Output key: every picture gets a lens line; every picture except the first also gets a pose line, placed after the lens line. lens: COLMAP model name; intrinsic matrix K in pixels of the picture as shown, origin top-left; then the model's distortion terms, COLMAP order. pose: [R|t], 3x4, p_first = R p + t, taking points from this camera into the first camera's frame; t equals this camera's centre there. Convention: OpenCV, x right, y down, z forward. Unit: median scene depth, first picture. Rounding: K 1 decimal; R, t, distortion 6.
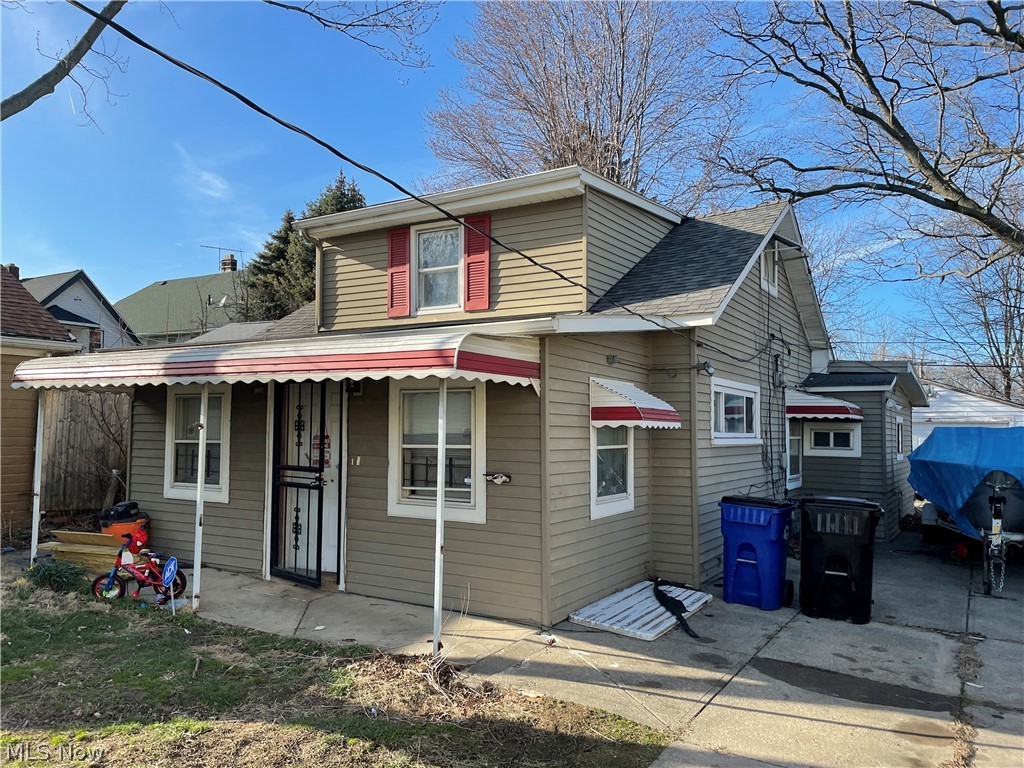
lens RADIAL K [[773.4, 0, 512.4], [0, 773.4, 383.6], [0, 0, 1]] dist [-0.001605, -0.000284]
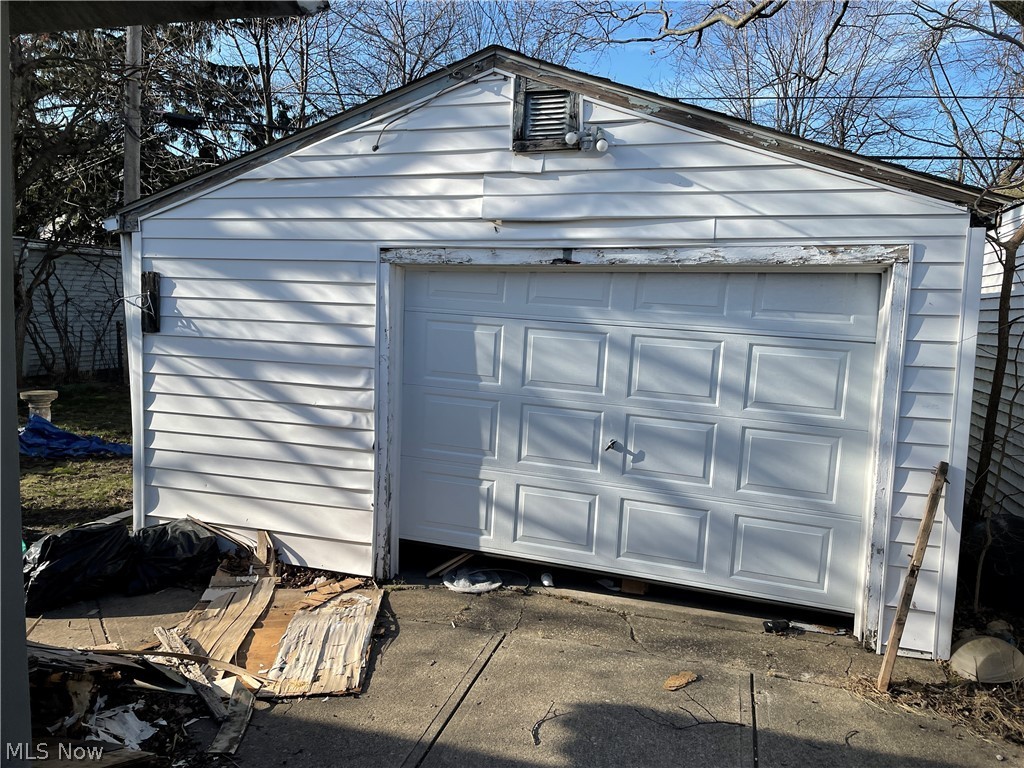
lens RADIAL K [[773.4, 0, 511.3], [0, 773.4, 384.4], [0, 0, 1]] dist [-0.001605, -0.000284]
pose [[0.962300, -0.004970, 0.271946, 0.462134], [-0.043336, 0.984259, 0.171335, 0.046987], [-0.268517, -0.176661, 0.946937, 0.781739]]
